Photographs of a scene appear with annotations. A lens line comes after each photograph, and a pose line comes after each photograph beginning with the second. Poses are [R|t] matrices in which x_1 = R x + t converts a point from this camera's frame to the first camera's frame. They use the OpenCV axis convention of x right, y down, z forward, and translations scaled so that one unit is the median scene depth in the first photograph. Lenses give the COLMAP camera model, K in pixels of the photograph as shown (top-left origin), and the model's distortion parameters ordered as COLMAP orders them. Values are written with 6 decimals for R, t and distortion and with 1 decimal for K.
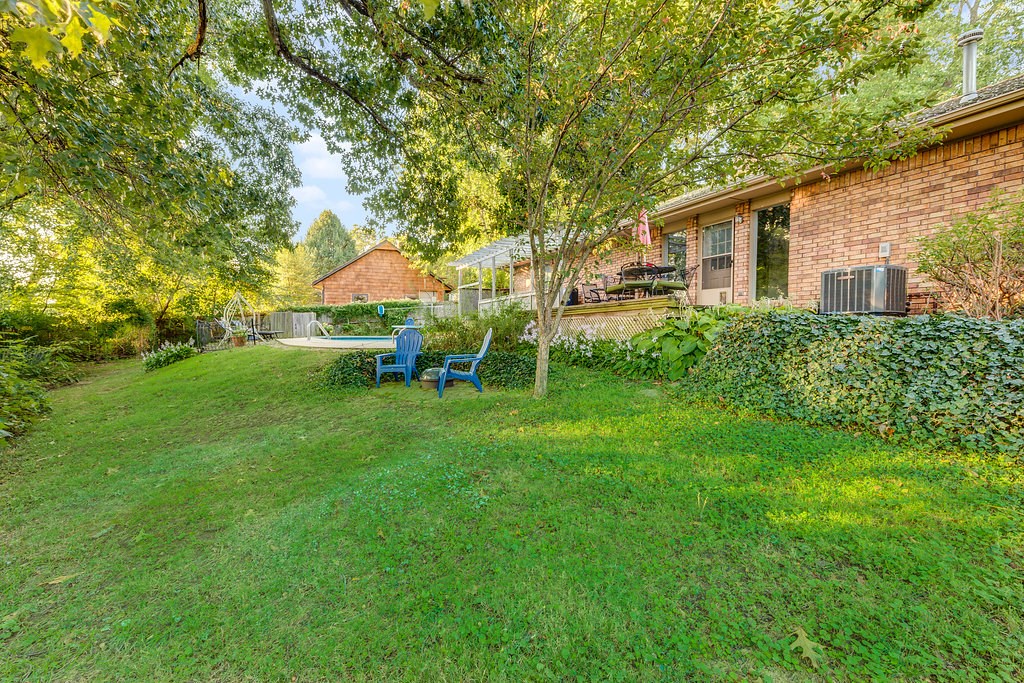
lens RADIAL K [[444.8, 0, 514.2], [0, 444.8, 338.5], [0, 0, 1]] dist [0.002816, 0.000136]
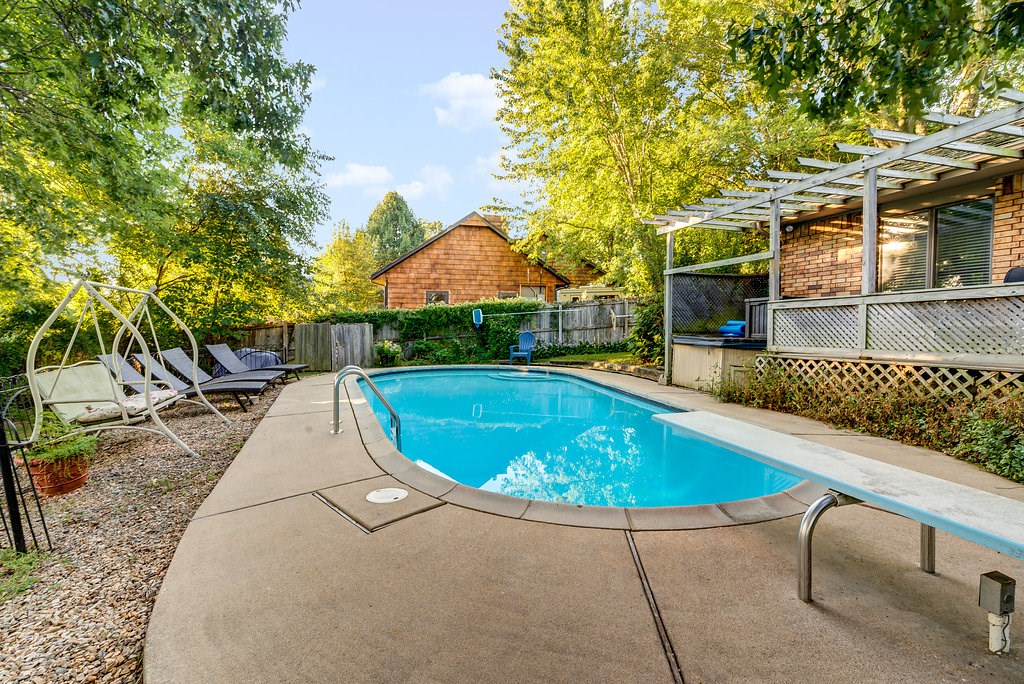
lens RADIAL K [[444.8, 0, 506.6], [0, 444.8, 339.4], [0, 0, 1]] dist [0.002816, 0.000136]
pose [[0.989238, 0.004109, -0.146258, -0.202275], [-0.003313, 0.999978, 0.005684, -0.043940], [0.146278, -0.005138, 0.989230, 0.485927]]
